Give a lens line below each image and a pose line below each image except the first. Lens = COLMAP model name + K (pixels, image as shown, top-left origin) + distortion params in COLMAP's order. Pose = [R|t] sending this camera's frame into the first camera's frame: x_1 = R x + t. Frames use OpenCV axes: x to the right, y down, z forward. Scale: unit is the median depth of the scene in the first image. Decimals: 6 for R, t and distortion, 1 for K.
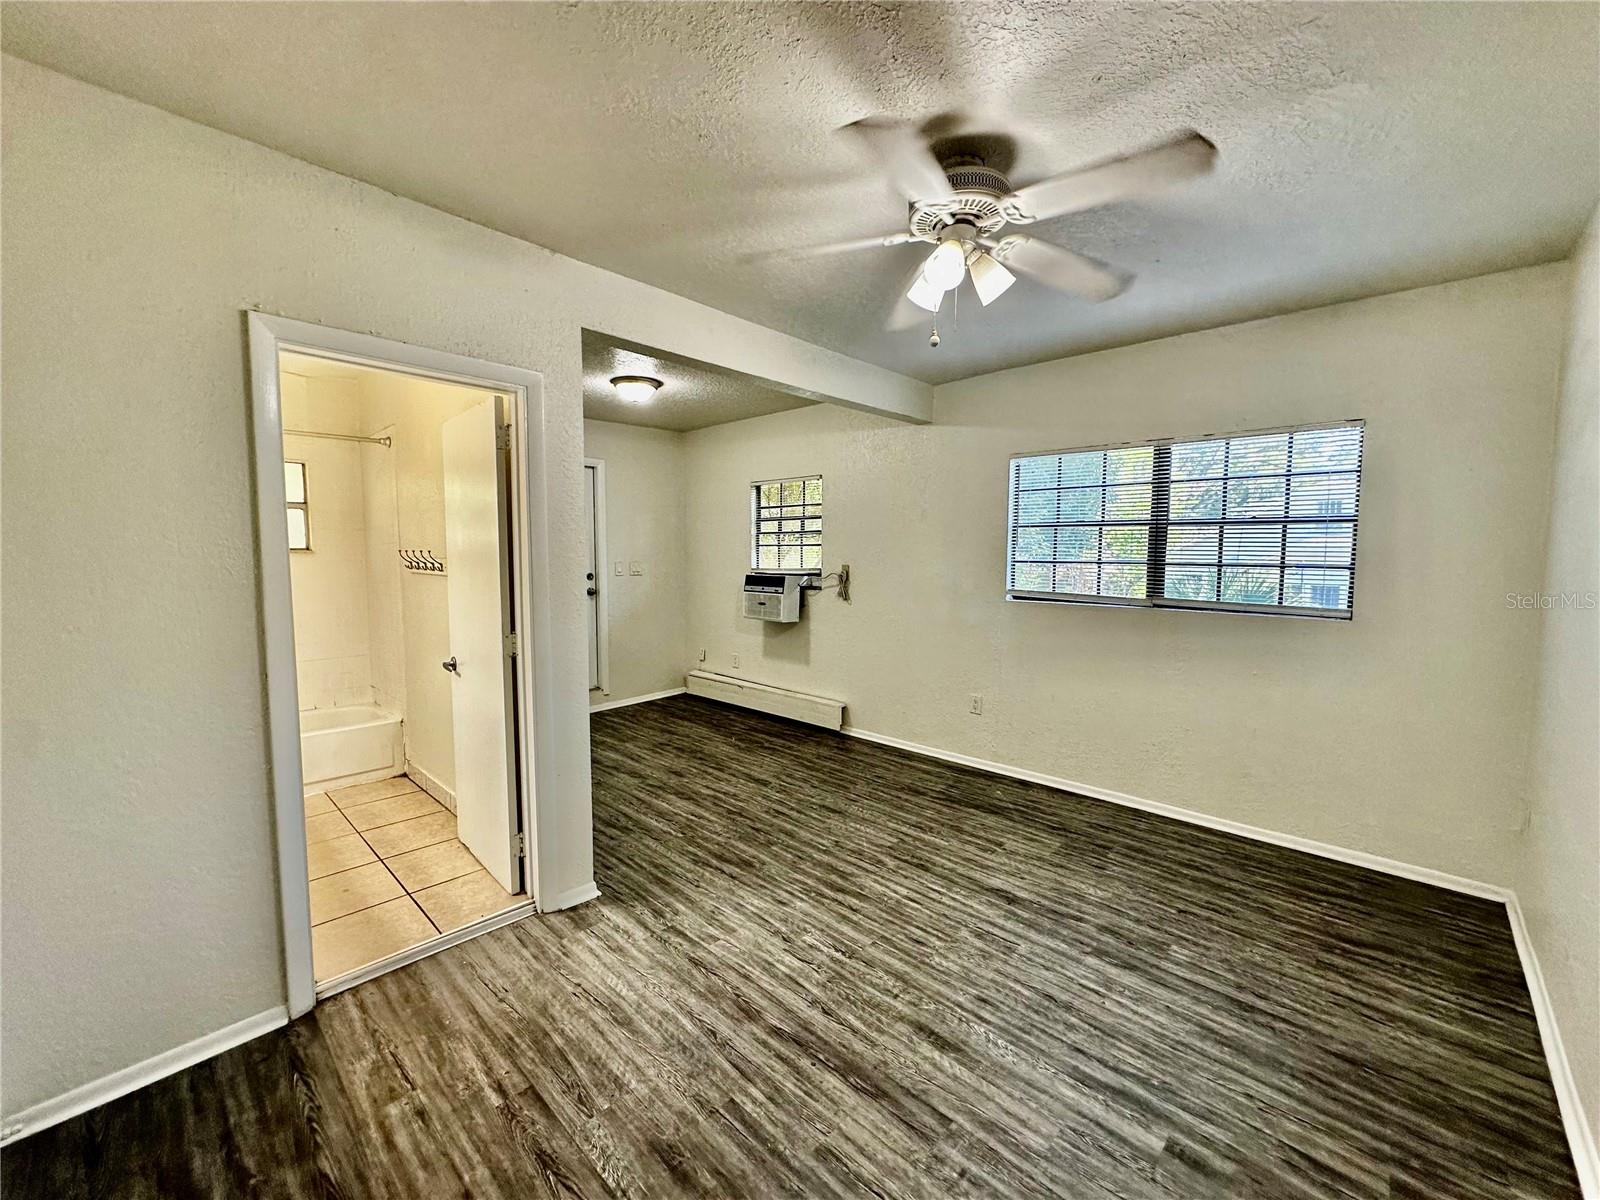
lens RADIAL K [[638.0, 0, 796.2], [0, 638.0, 593.4], [0, 0, 1]] dist [-0.003199, 0.000410]
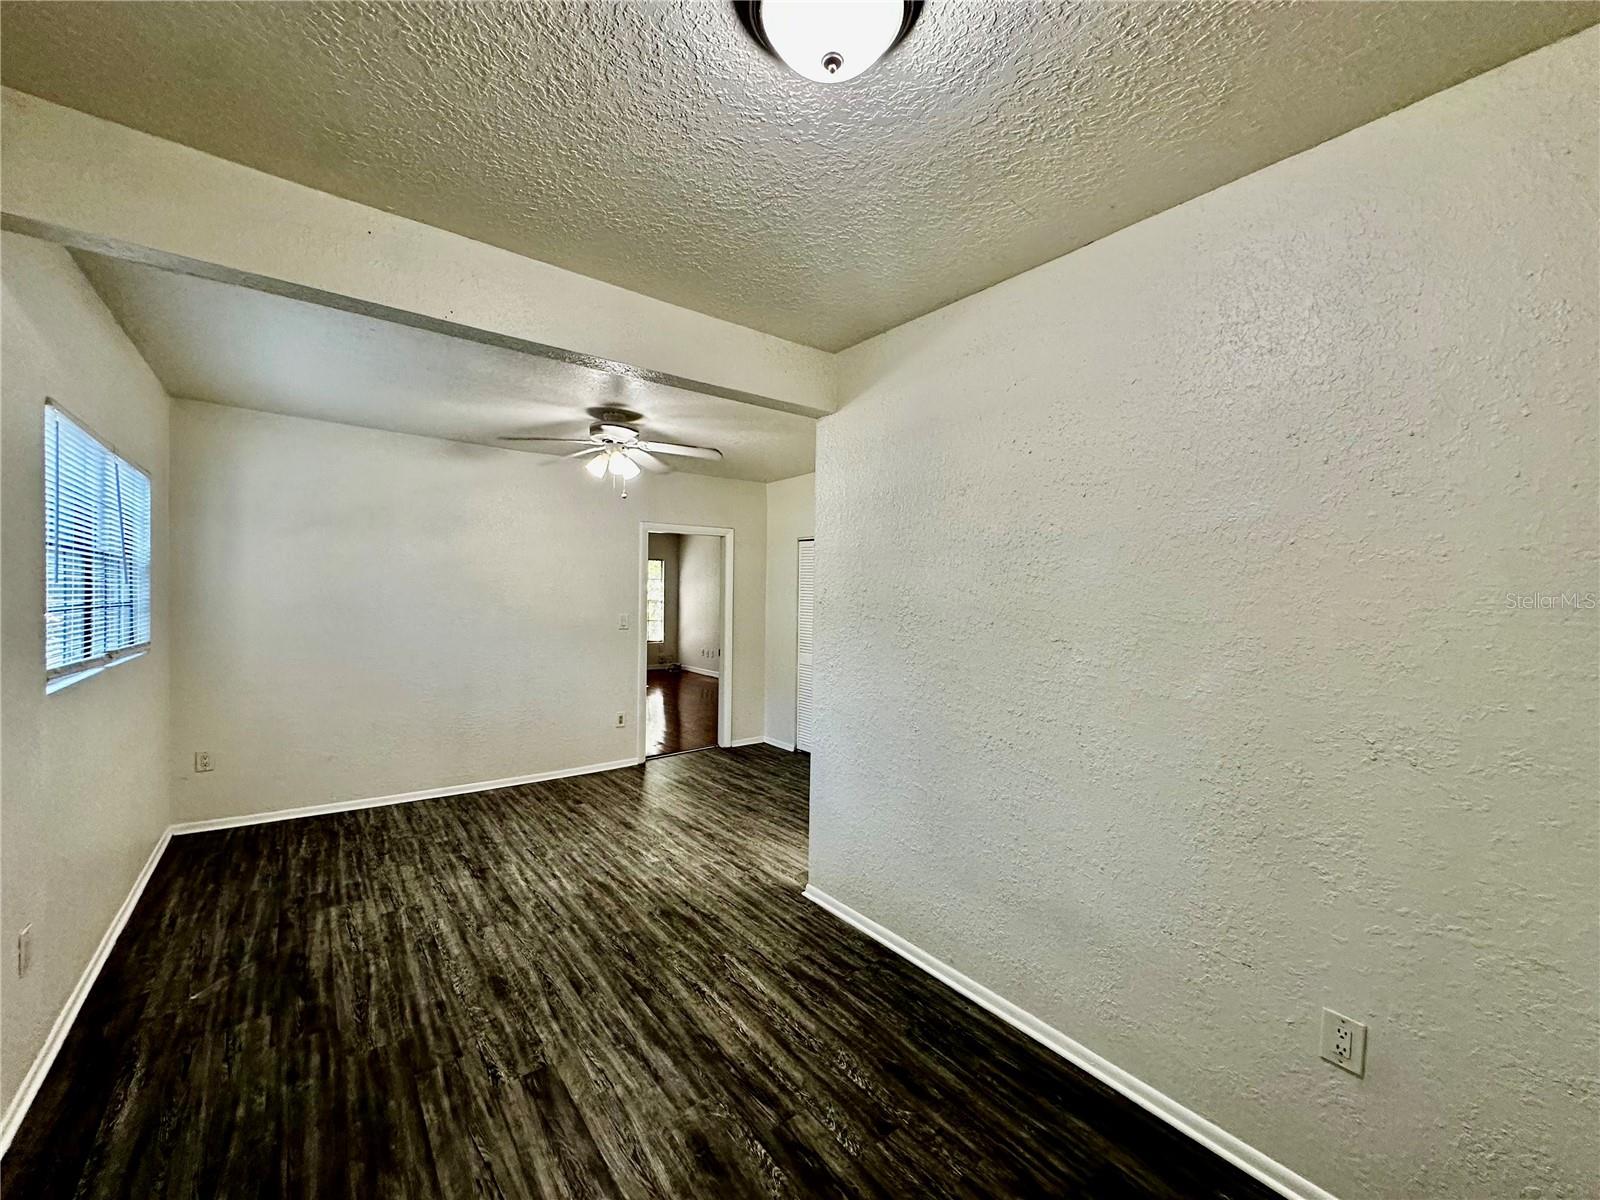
lens RADIAL K [[638.0, 0, 802.7], [0, 638.0, 605.5], [0, 0, 1]] dist [-0.003199, 0.000410]
pose [[-0.989775, -0.020758, 0.141120, -0.419207], [-0.008954, 0.996444, 0.083775, -0.141101], [-0.142357, 0.081655, -0.986442, 1.917710]]
